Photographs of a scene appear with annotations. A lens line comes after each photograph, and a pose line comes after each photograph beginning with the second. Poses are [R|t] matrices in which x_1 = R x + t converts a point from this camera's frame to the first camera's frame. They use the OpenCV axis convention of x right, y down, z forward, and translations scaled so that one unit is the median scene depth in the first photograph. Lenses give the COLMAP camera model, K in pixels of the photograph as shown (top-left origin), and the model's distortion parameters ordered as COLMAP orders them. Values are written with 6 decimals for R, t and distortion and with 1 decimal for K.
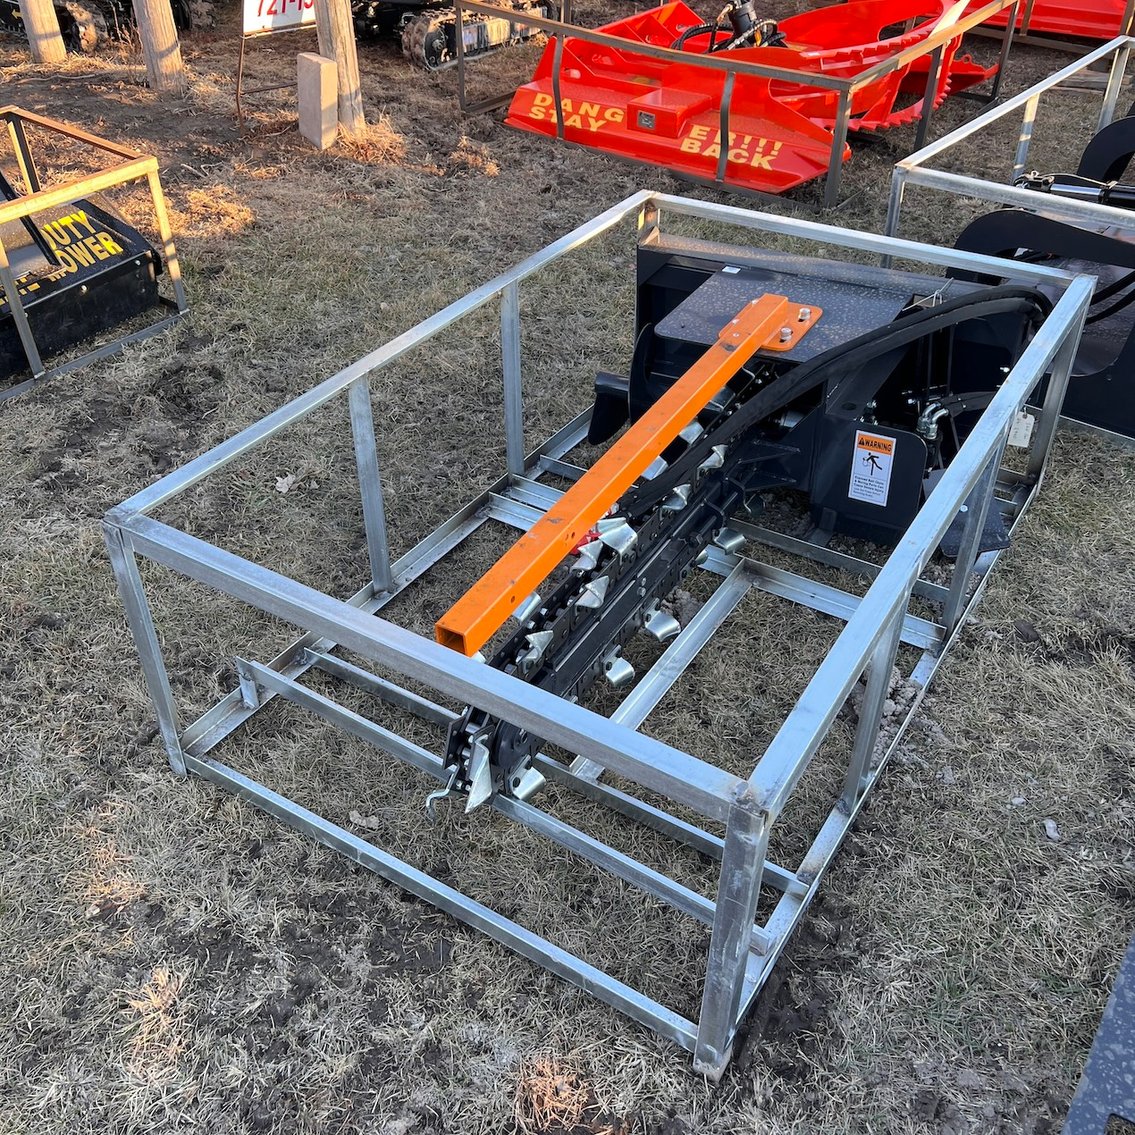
lens RADIAL K [[1165.4, 0, 567.5], [0, 1165.4, 567.5], [0, 0, 1]] dist [0.009876, 0.002854]
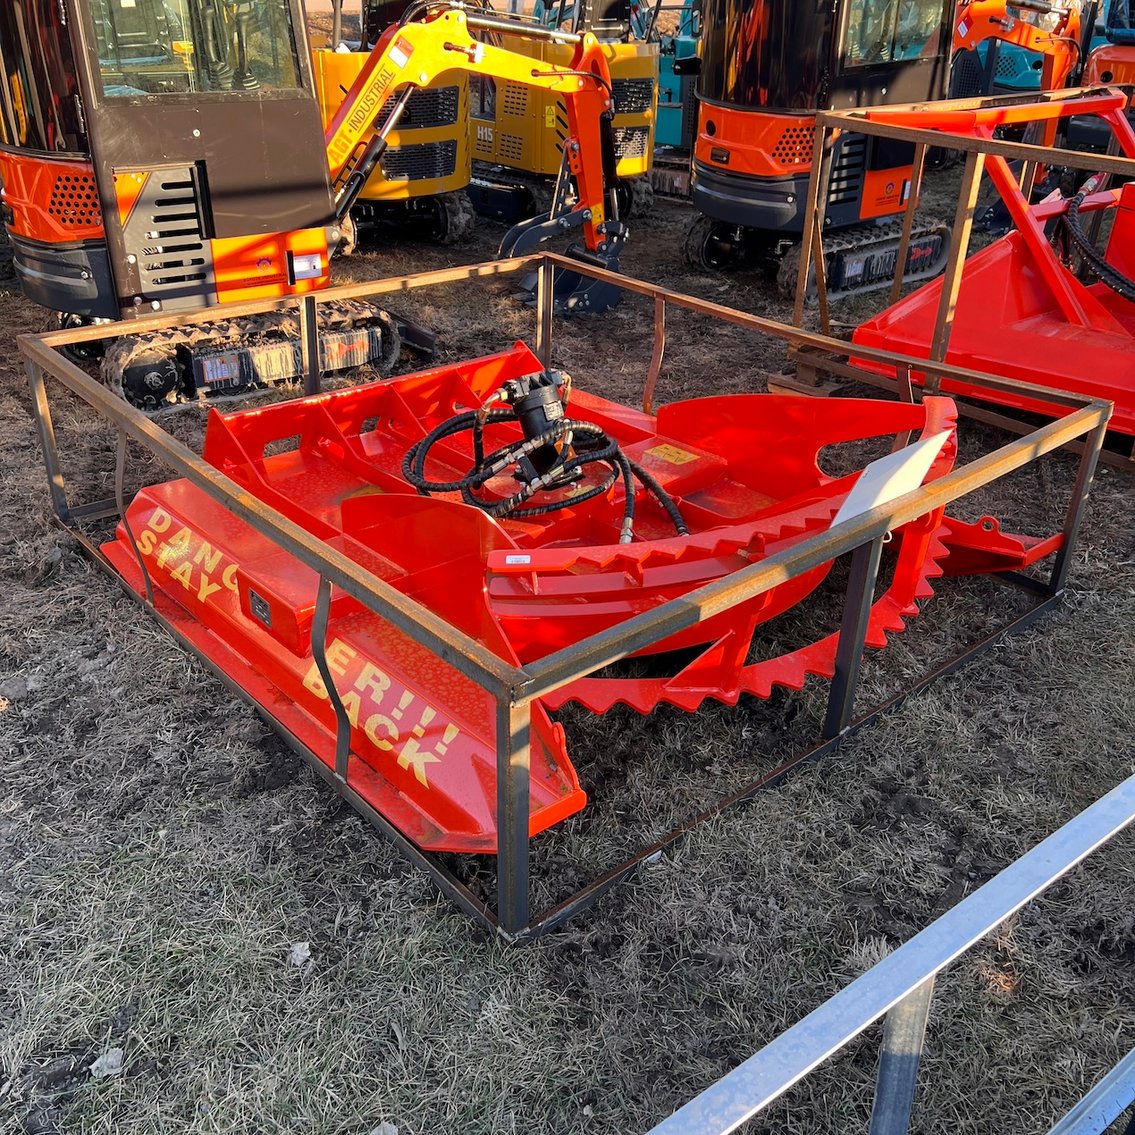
lens RADIAL K [[1165.4, 0, 567.5], [0, 1165.4, 567.5], [0, 0, 1]] dist [0.009876, 0.002854]
pose [[0.979329, 0.111675, -0.168652, 0.265759], [-0.140415, 0.975488, -0.169429, -0.324842], [0.145597, 0.189608, 0.971005, 0.524148]]
